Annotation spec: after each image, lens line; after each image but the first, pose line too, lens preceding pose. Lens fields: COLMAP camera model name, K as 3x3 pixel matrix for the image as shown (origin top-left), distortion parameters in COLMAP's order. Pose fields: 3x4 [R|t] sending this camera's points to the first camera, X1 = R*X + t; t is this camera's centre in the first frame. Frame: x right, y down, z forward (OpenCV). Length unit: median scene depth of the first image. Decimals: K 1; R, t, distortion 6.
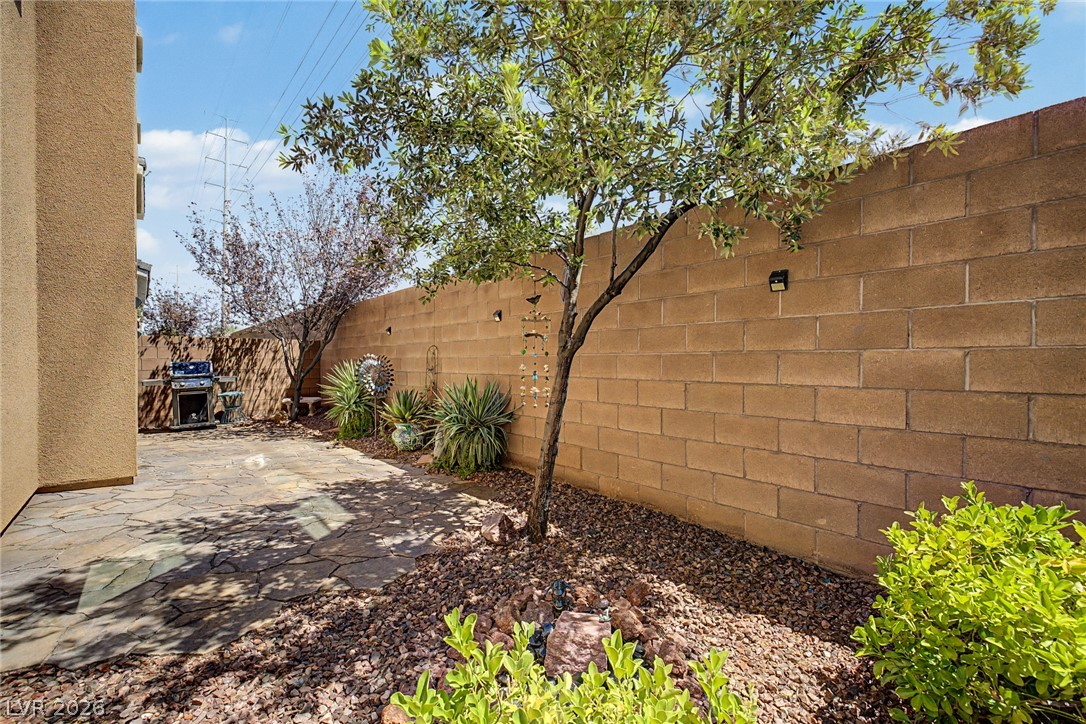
lens RADIAL K [[470.0, 0, 542.8], [0, 470.0, 365.3], [0, 0, 1]] dist [-0.001226, -0.000169]
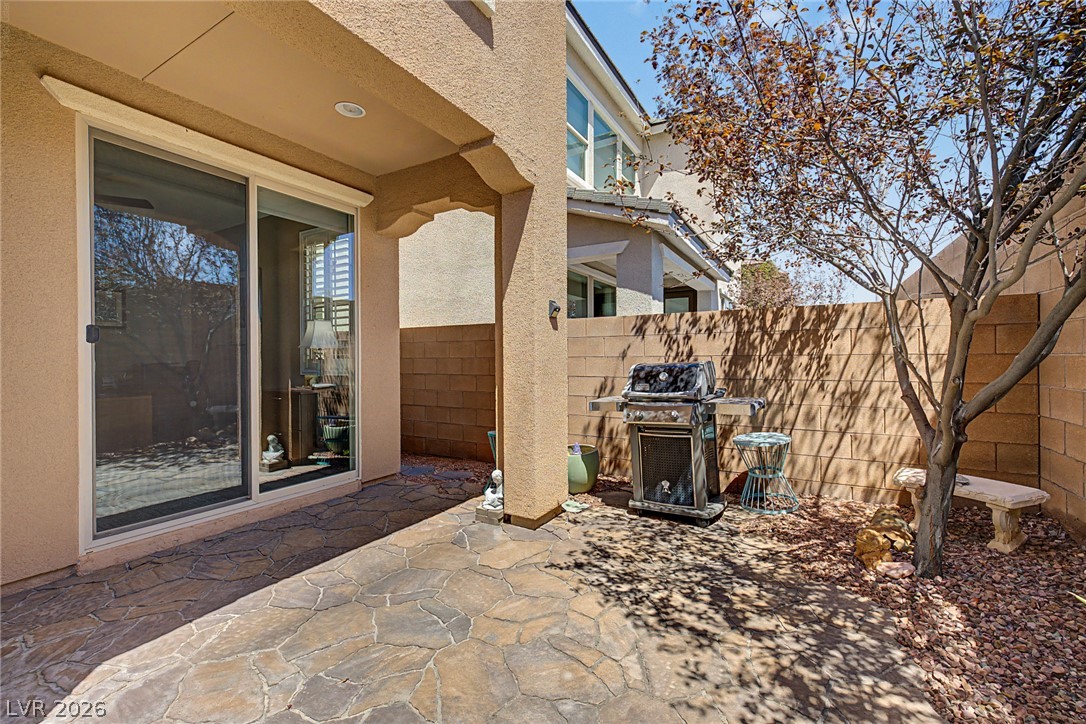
lens RADIAL K [[455.4, 0, 543.1], [0, 455.4, 362.3], [0, 0, 1]] dist [0.005704, -0.000453]
pose [[0.313092, -0.002470, -0.949720, -0.329983], [-0.002058, 0.999993, -0.003279, -0.007632], [0.949721, 0.002981, 0.313084, 0.672871]]
